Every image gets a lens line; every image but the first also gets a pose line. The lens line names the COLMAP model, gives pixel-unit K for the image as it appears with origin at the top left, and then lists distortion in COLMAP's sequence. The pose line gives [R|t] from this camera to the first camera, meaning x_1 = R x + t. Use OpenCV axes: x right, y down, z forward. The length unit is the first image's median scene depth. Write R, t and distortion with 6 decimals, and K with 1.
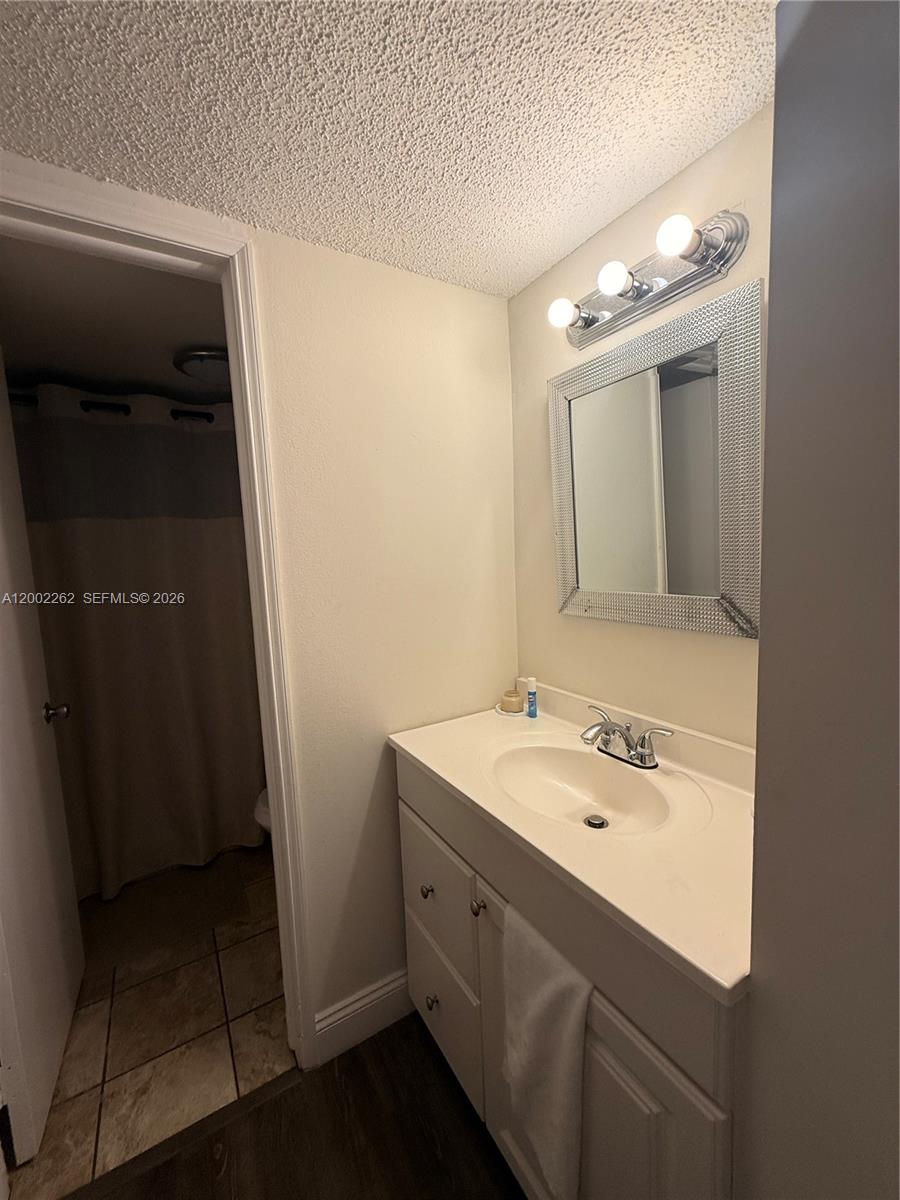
lens RADIAL K [[484.1, 0, 450.0], [0, 484.1, 600.0], [0, 0, 1]] dist [-0.001501, -0.000188]
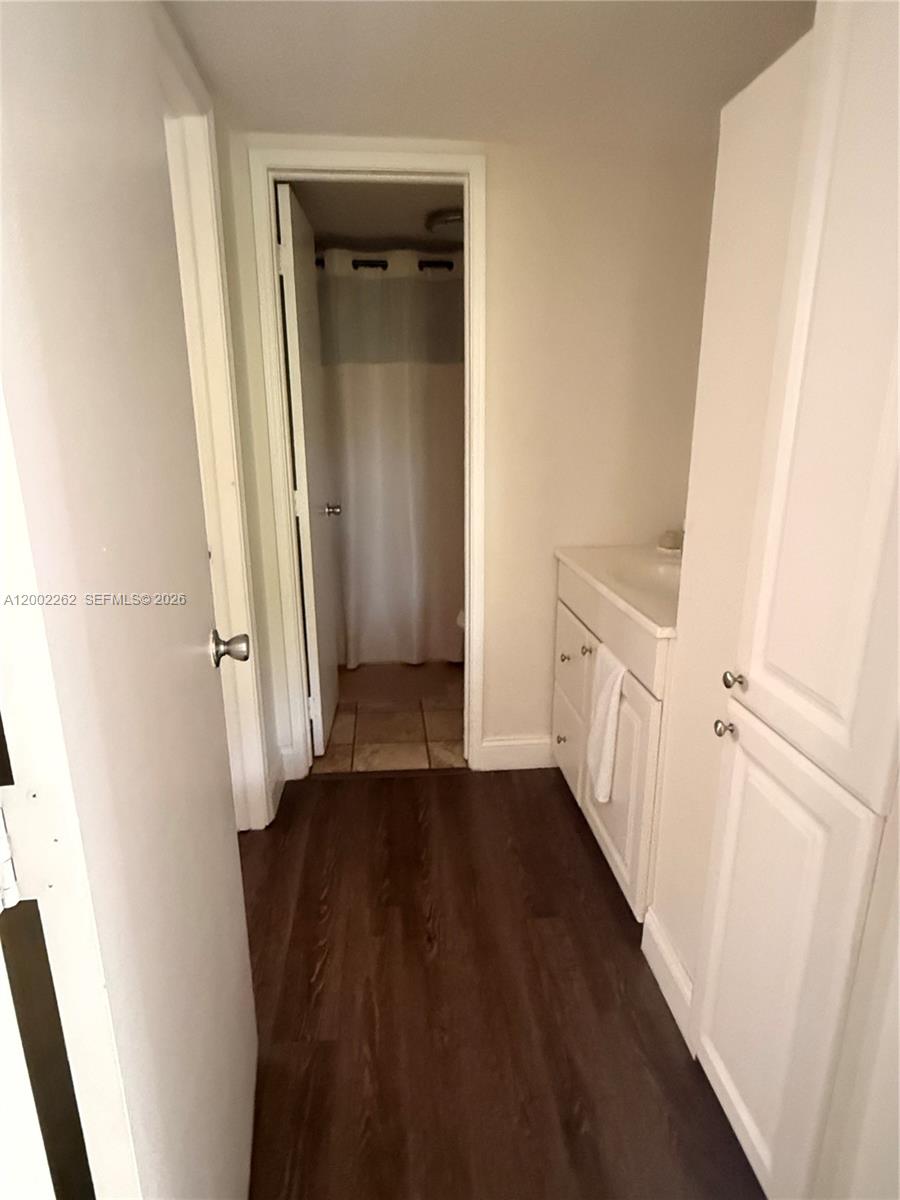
lens RADIAL K [[686.2, 0, 443.5], [0, 686.2, 597.6], [0, 0, 1]] dist [0.006401, 0.000645]
pose [[0.897662, 0.150193, -0.414300, 0.313248], [-0.076562, 0.978984, 0.189018, 0.073492], [0.433982, -0.137955, 0.890296, -0.627146]]
